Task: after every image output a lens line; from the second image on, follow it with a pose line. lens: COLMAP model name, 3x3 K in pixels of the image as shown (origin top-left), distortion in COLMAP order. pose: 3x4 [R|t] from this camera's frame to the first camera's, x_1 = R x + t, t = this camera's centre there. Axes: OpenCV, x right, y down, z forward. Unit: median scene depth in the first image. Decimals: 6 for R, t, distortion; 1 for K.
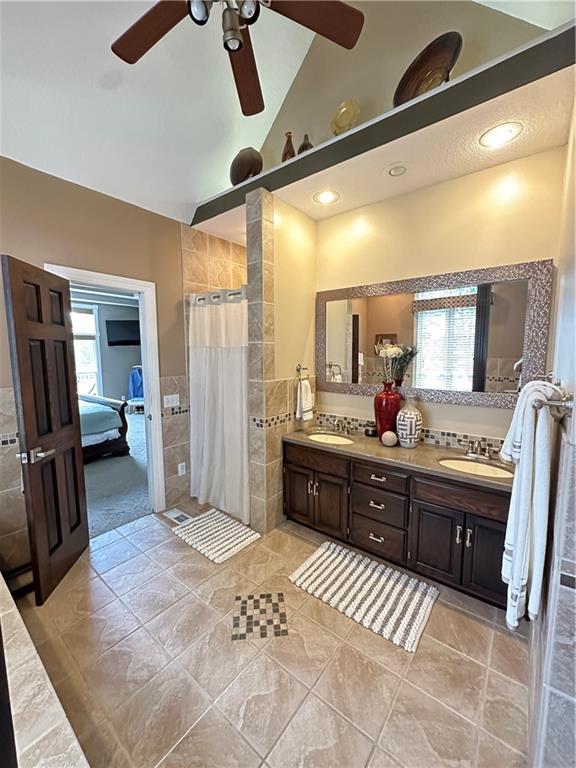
lens RADIAL K [[306.6, 0, 288.0], [0, 306.6, 384.0], [0, 0, 1]] dist [-0.008704, 0.001122]
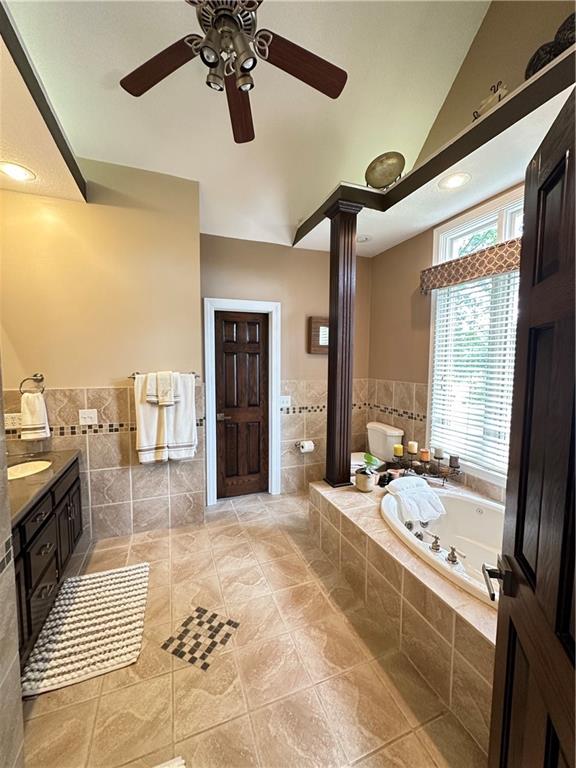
lens RADIAL K [[306.6, 0, 288.0], [0, 306.6, 384.0], [0, 0, 1]] dist [-0.008704, 0.001122]
pose [[-0.860194, -0.042810, 0.508166, -0.792191], [0.052759, 0.983652, 0.172175, -0.165992], [-0.507230, 0.174915, -0.843874, 1.568383]]
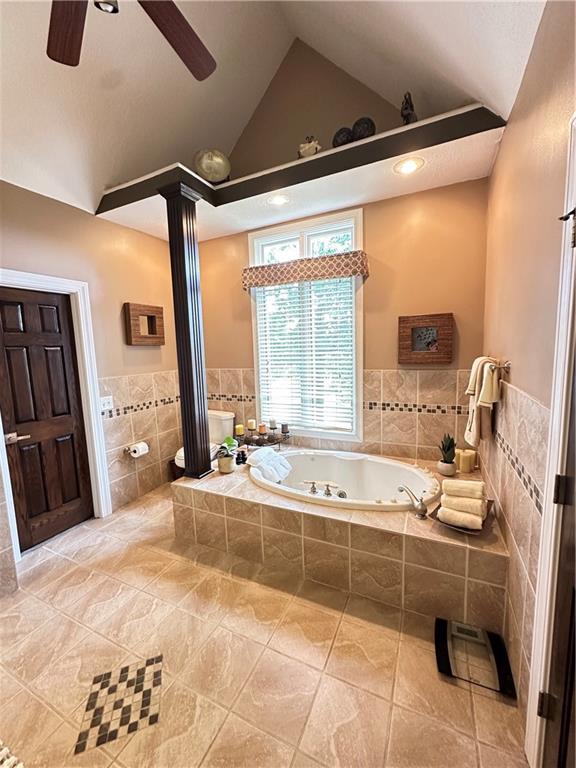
lens RADIAL K [[306.6, 0, 288.0], [0, 306.6, 384.0], [0, 0, 1]] dist [-0.008704, 0.001122]
pose [[-0.974493, 0.058078, -0.216771, -0.381611], [0.008345, 0.974642, 0.223615, -0.174927], [0.224261, 0.216103, -0.950267, 1.683814]]
